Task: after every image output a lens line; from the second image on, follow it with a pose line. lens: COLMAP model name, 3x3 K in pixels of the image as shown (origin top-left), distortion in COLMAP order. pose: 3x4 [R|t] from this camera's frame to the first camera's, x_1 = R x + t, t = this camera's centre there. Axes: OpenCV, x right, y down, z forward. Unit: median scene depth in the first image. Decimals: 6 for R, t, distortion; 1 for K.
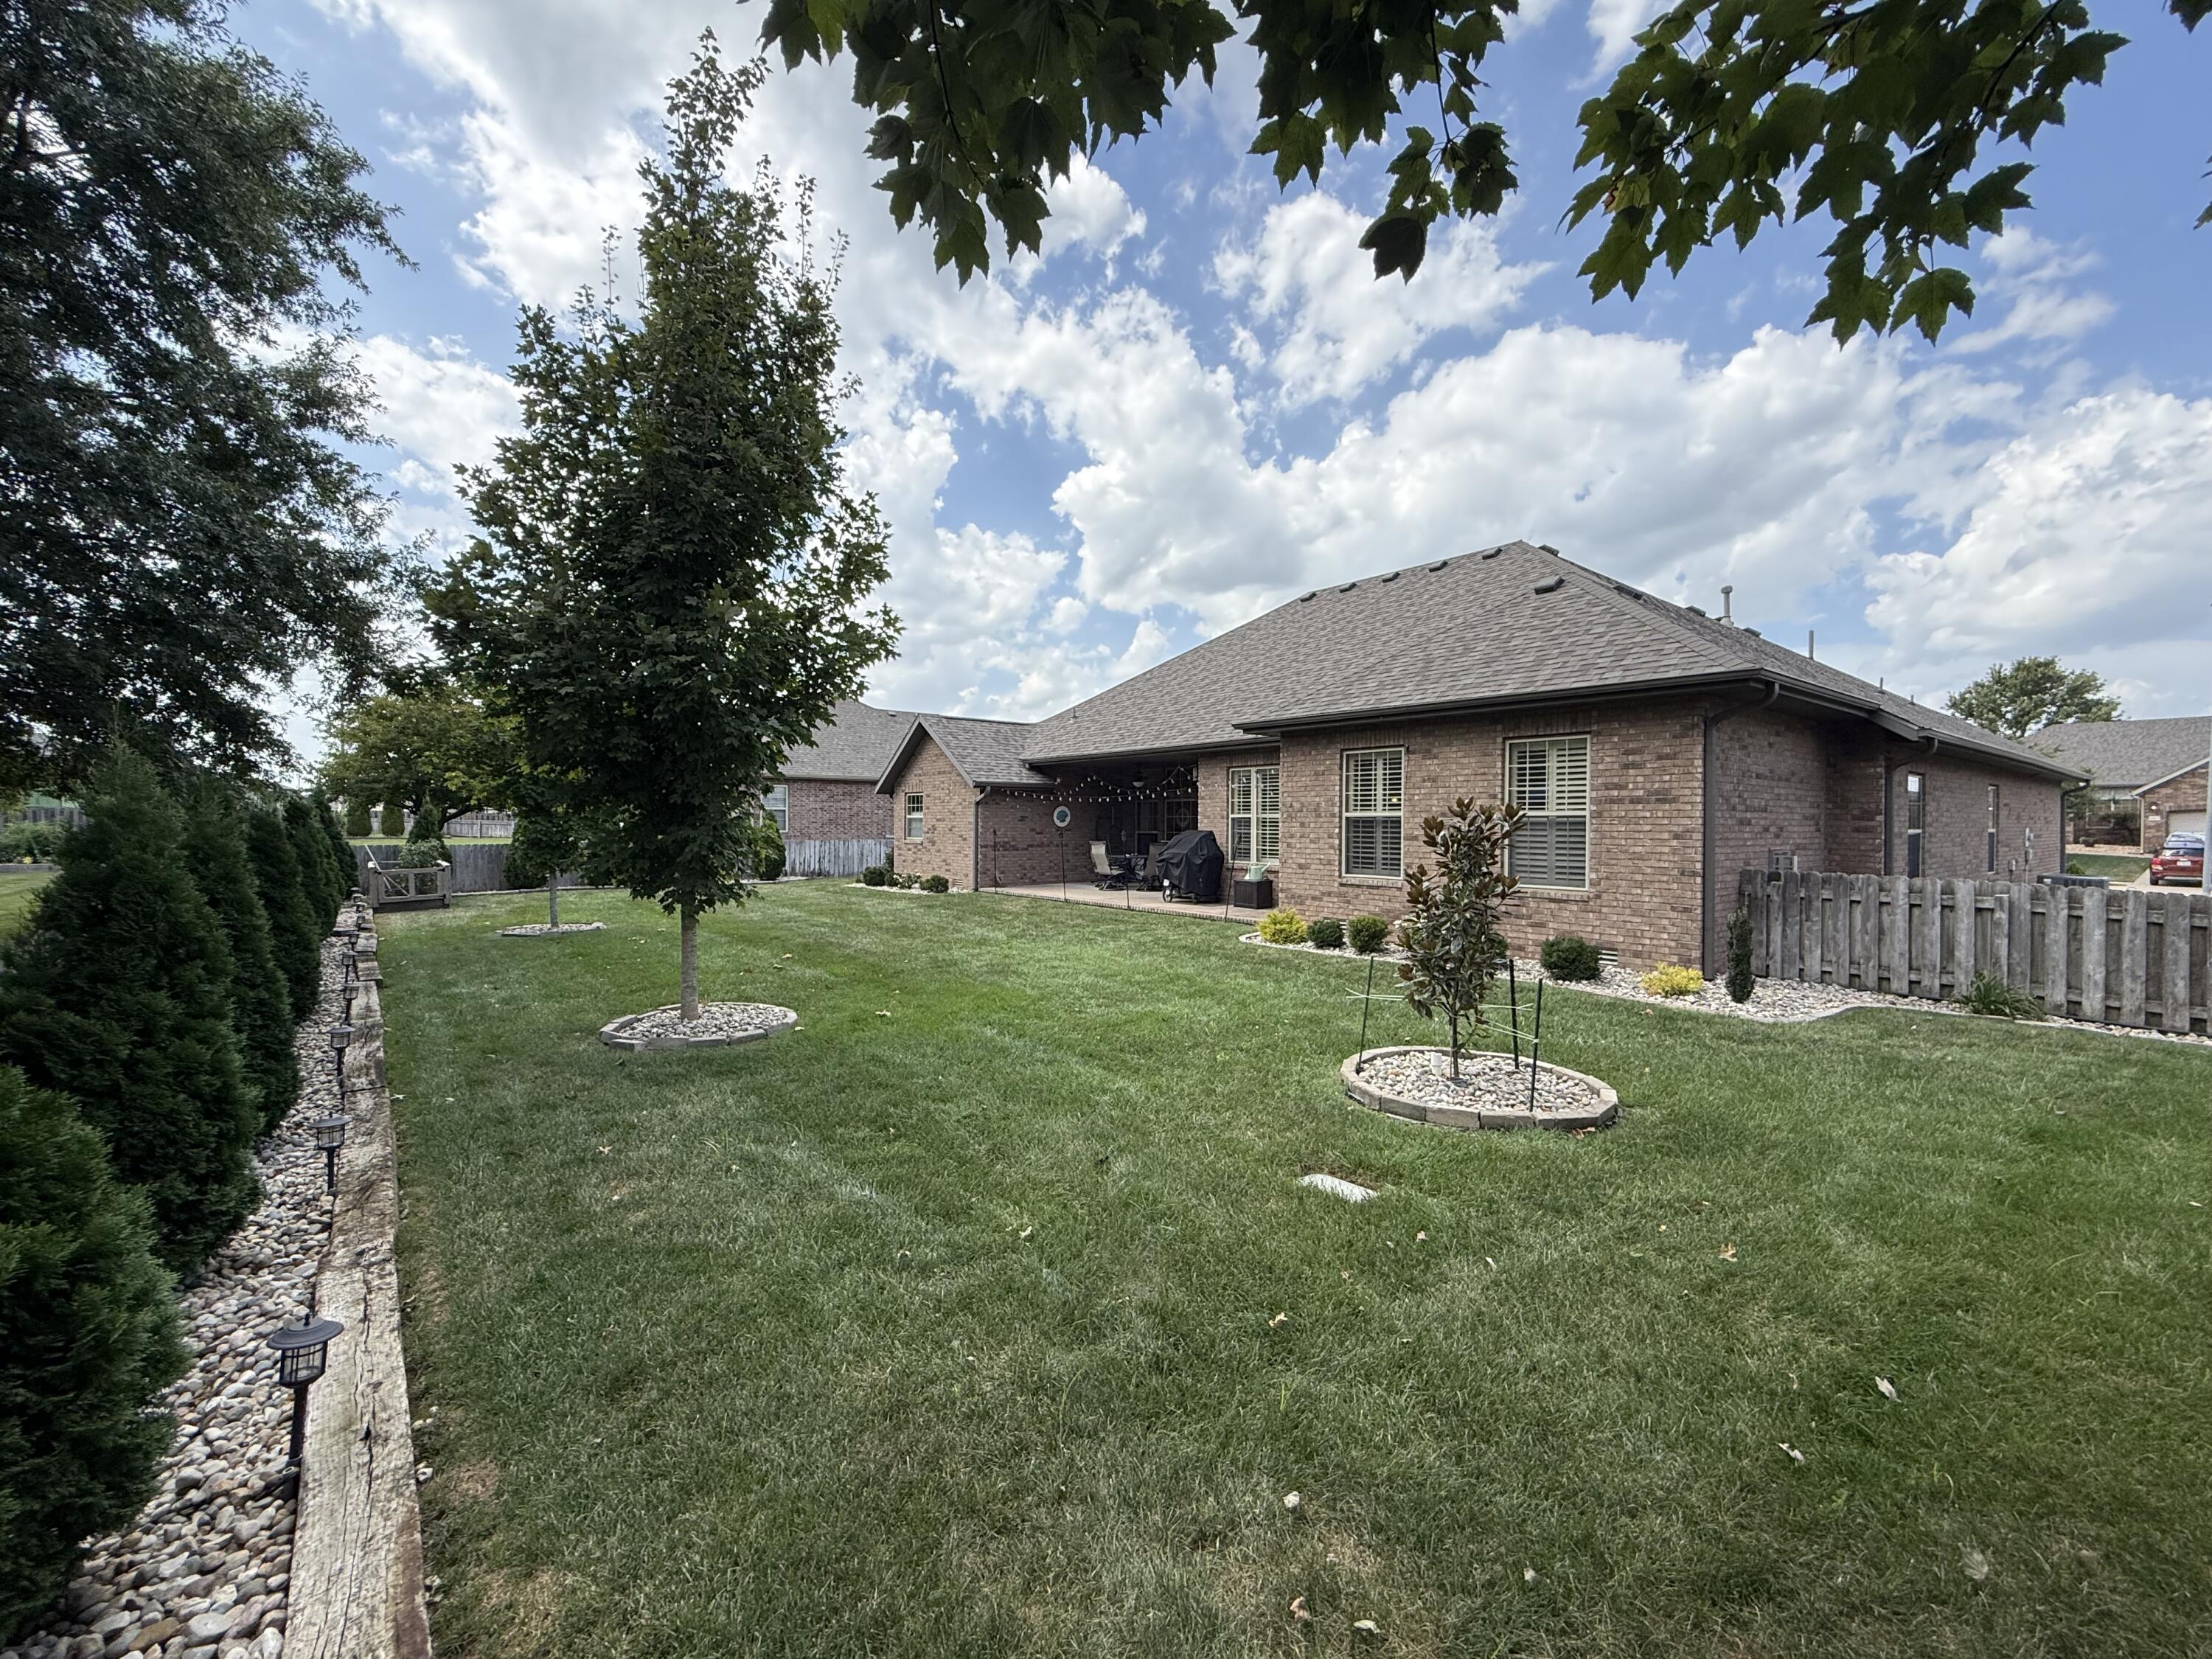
lens RADIAL K [[897.1, 0, 1106.0], [0, 897.1, 829.5], [0, 0, 1]] dist [-0.001541, -0.000175]
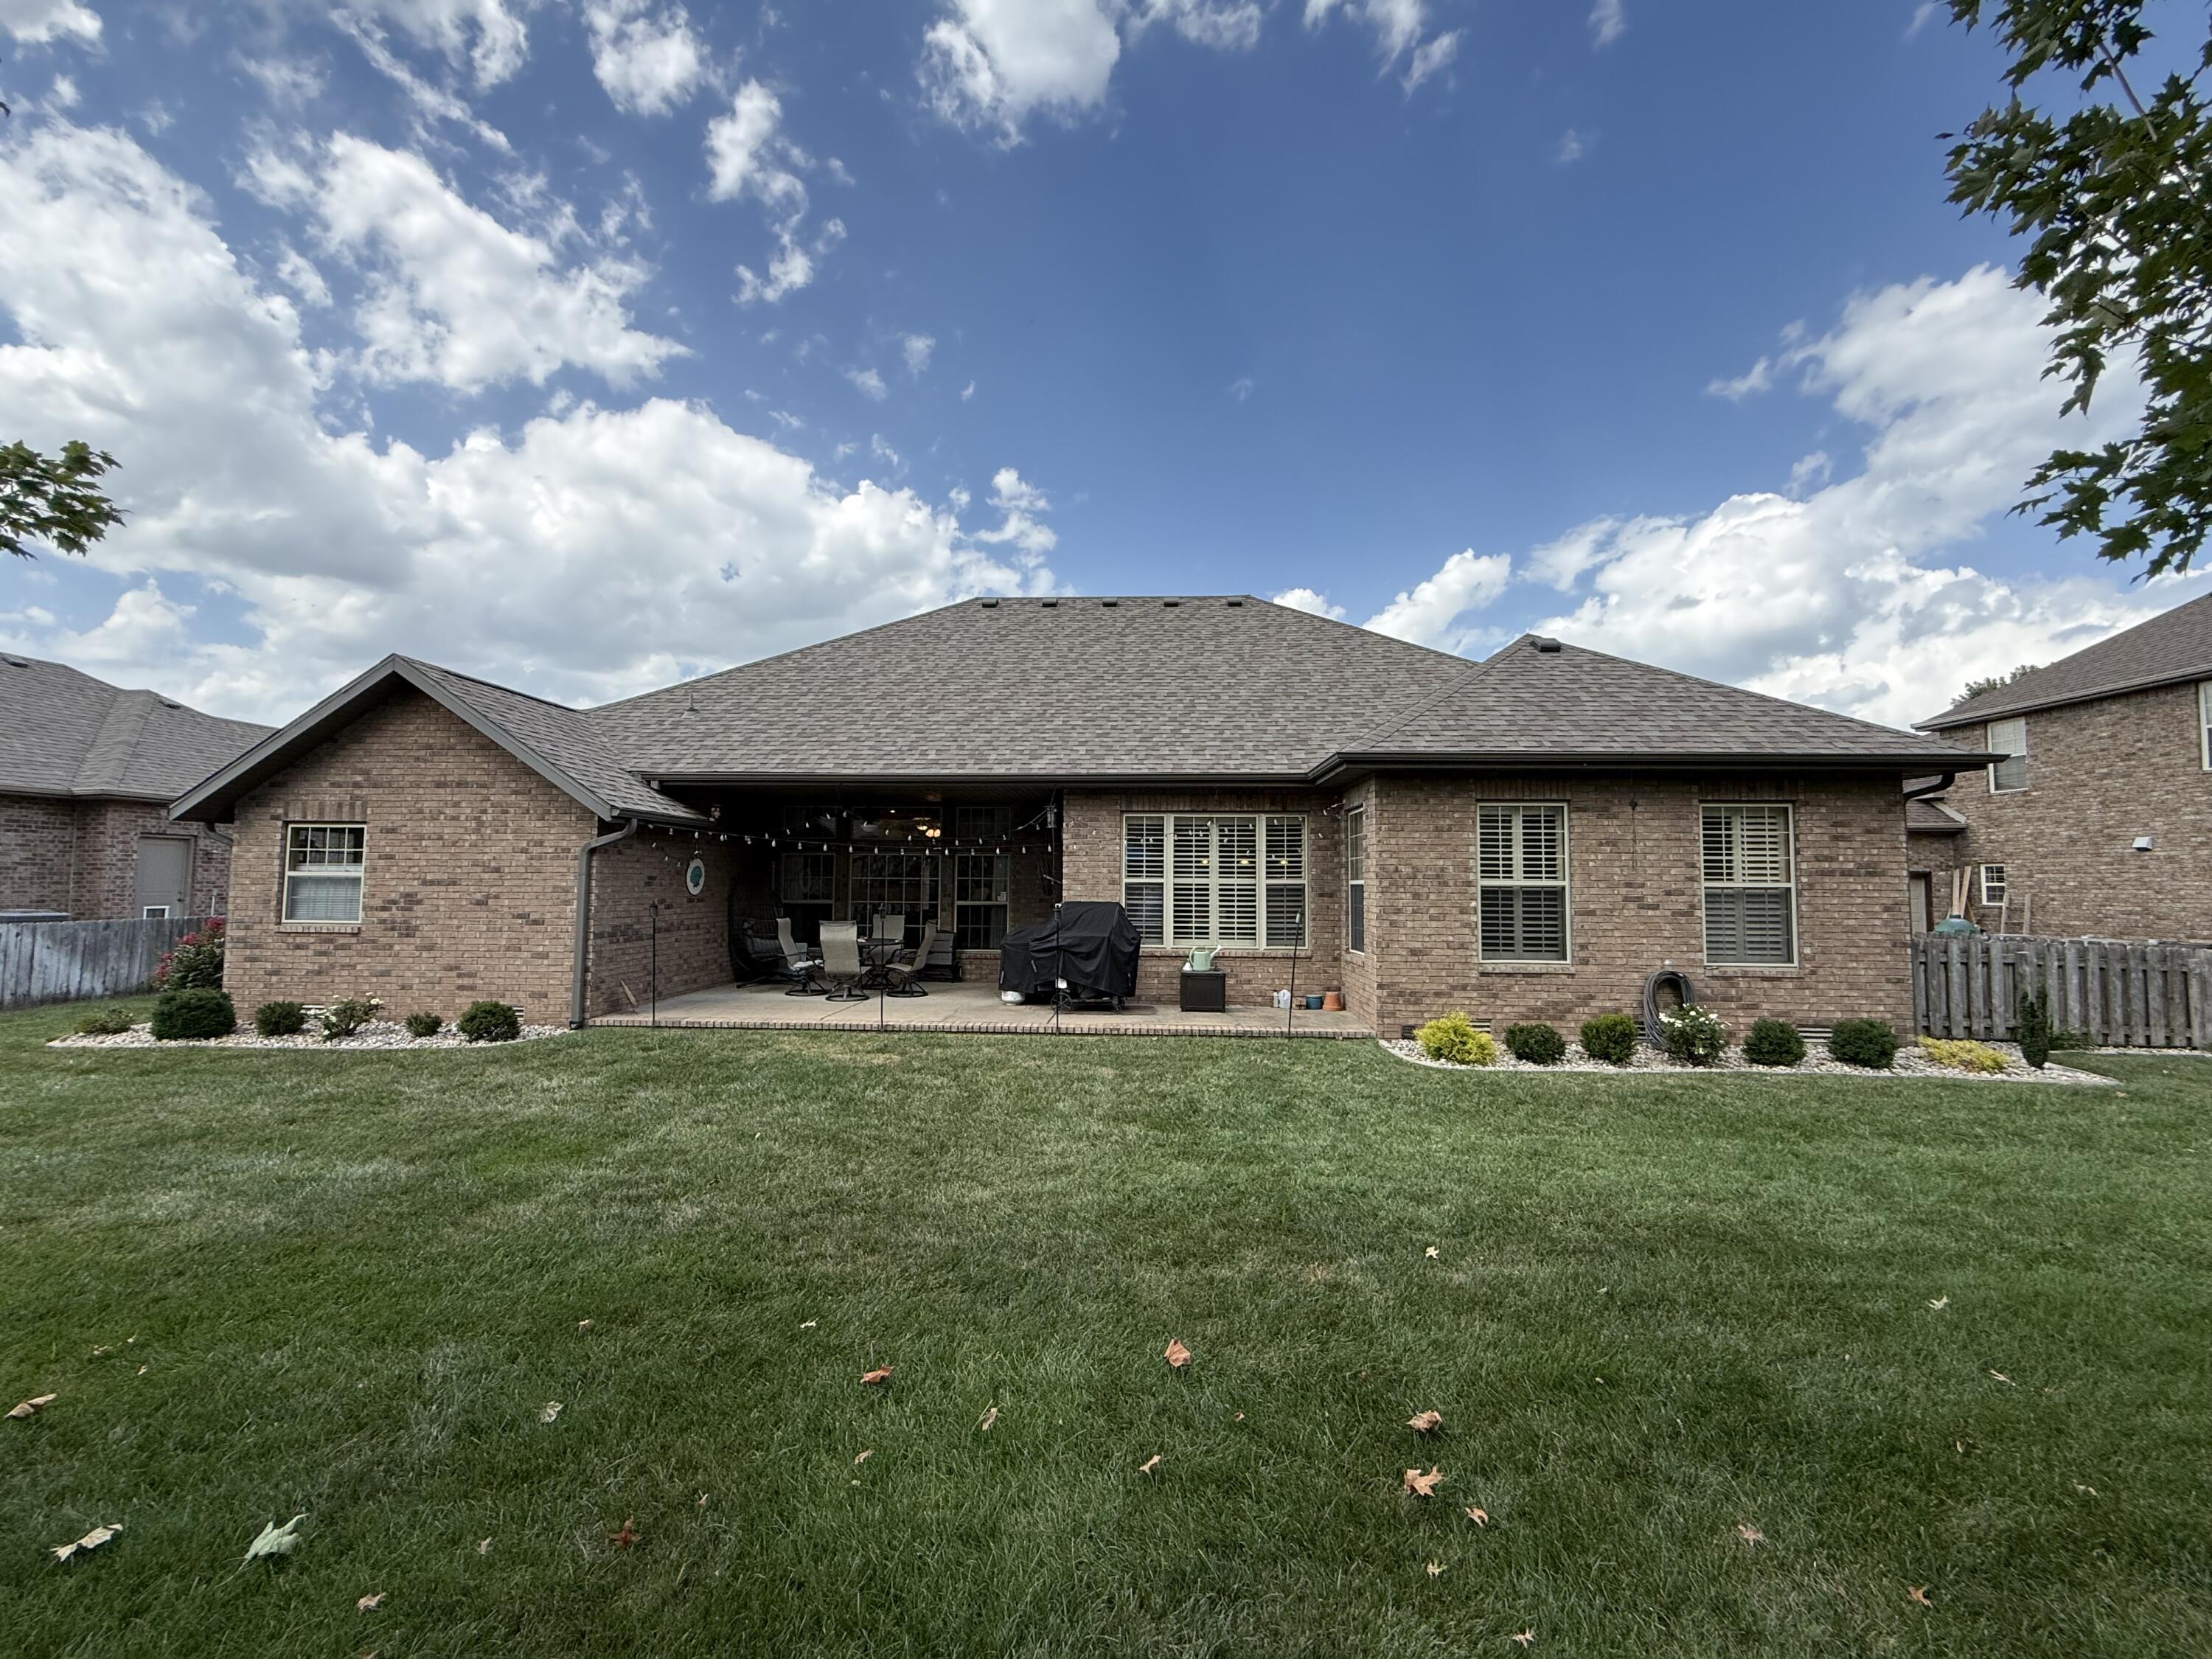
lens RADIAL K [[904.8, 0, 1106.0], [0, 904.8, 829.5], [0, 0, 1]] dist [0.001959, 0.000353]
pose [[0.662029, 0.045351, 0.748105, -0.537839], [0.001228, 0.998101, -0.061593, -0.014966], [-0.749477, 0.041695, 0.660716, 0.719713]]
